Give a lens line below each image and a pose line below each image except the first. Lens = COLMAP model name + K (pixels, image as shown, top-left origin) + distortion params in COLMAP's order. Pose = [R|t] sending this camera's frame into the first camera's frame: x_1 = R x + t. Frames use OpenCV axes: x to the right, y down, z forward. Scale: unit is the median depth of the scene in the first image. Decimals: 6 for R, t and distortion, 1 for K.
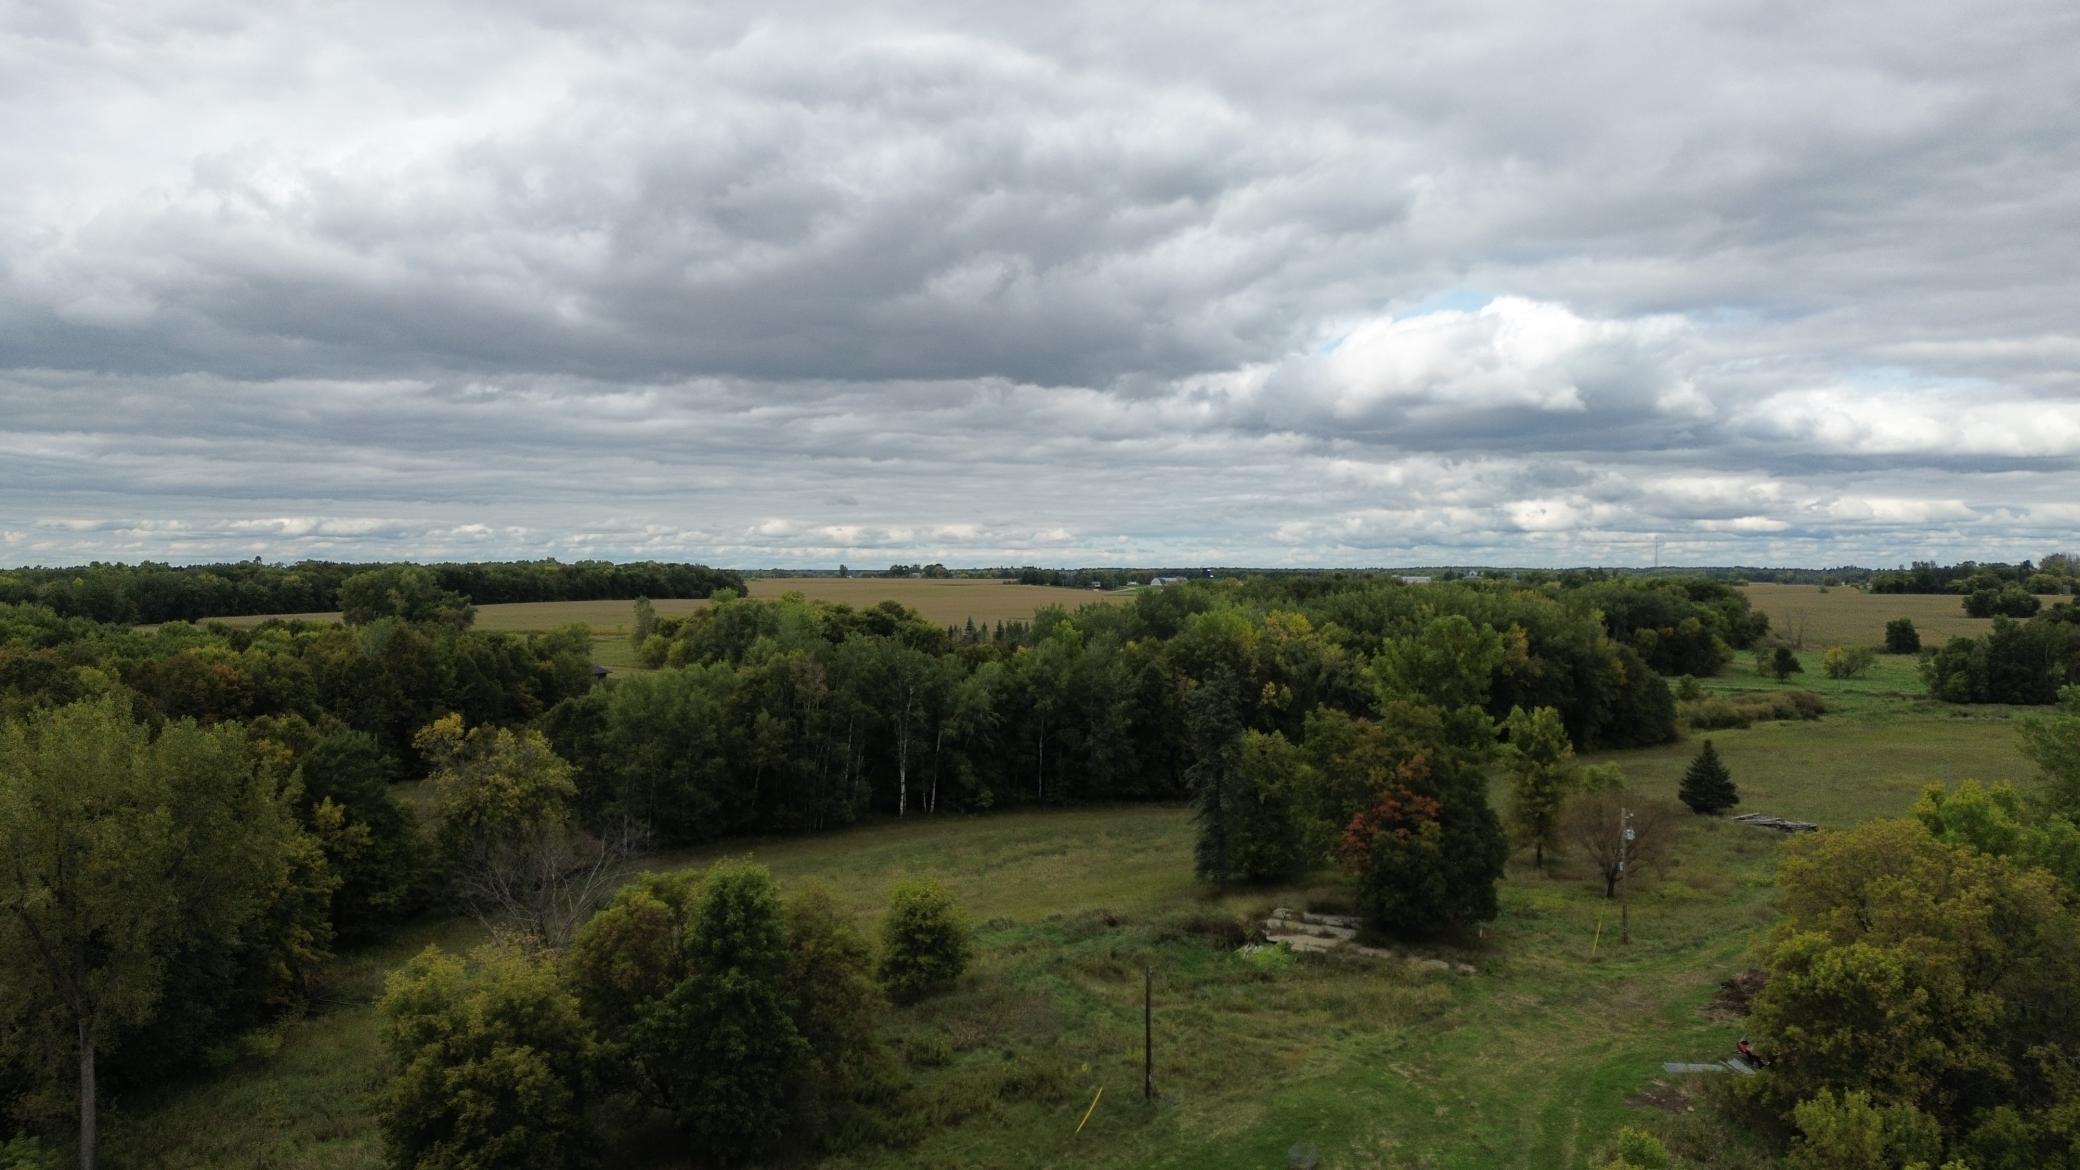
lens RADIAL K [[1457.5, 0, 1035.6], [0, 1457.5, 563.7], [0, 0, 1]] dist [0.094208, -0.101012]
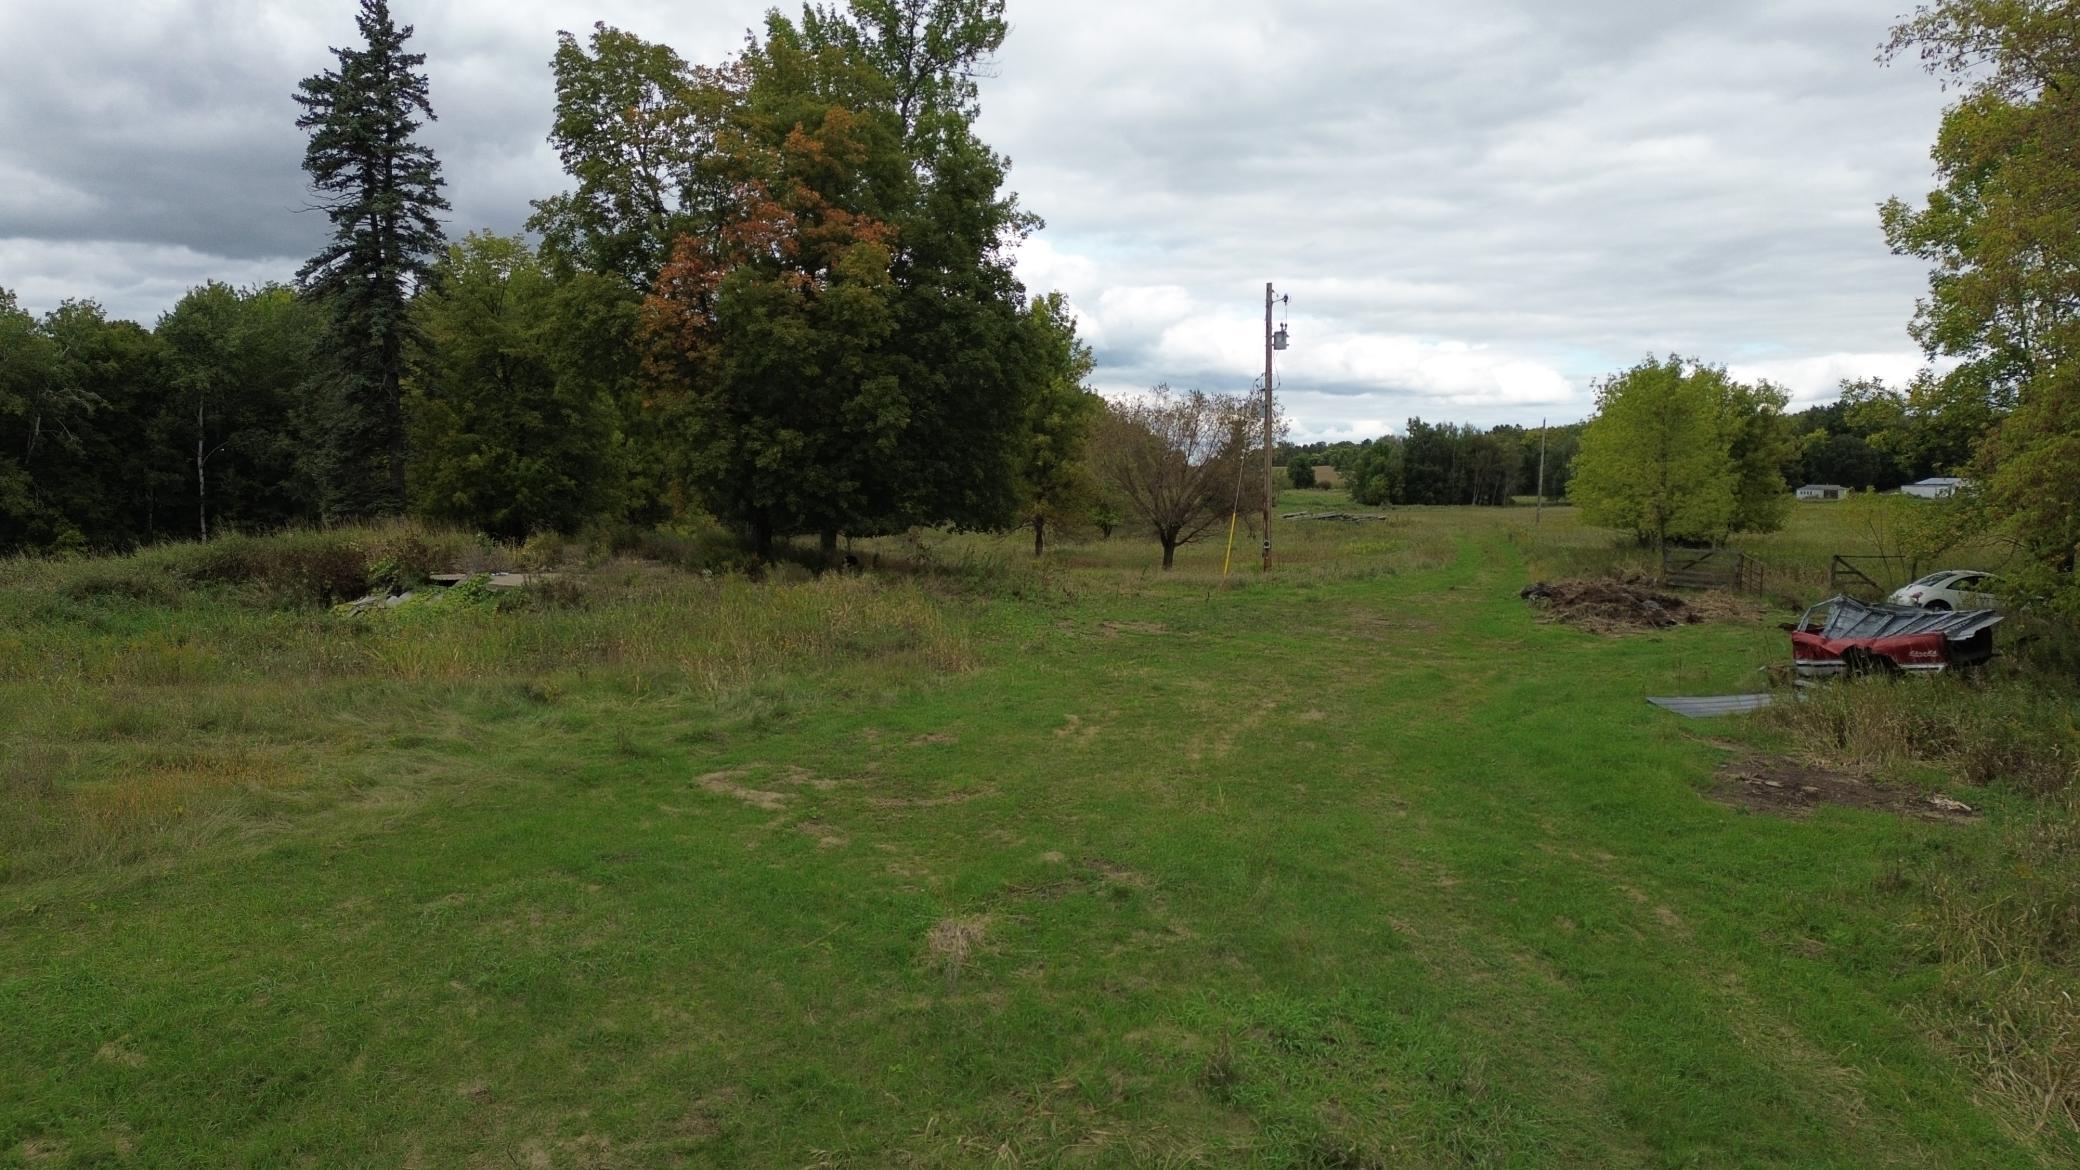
lens RADIAL K [[1457.5, 0, 1033.2], [0, 1457.5, 609.7], [0, 0, 1]] dist [0.094208, -0.101012]
pose [[0.928154, -0.033483, 0.370688, 0.073237], [-0.002235, 0.995426, 0.095509, 0.104378], [-0.372190, -0.089475, 0.923834, 0.279192]]
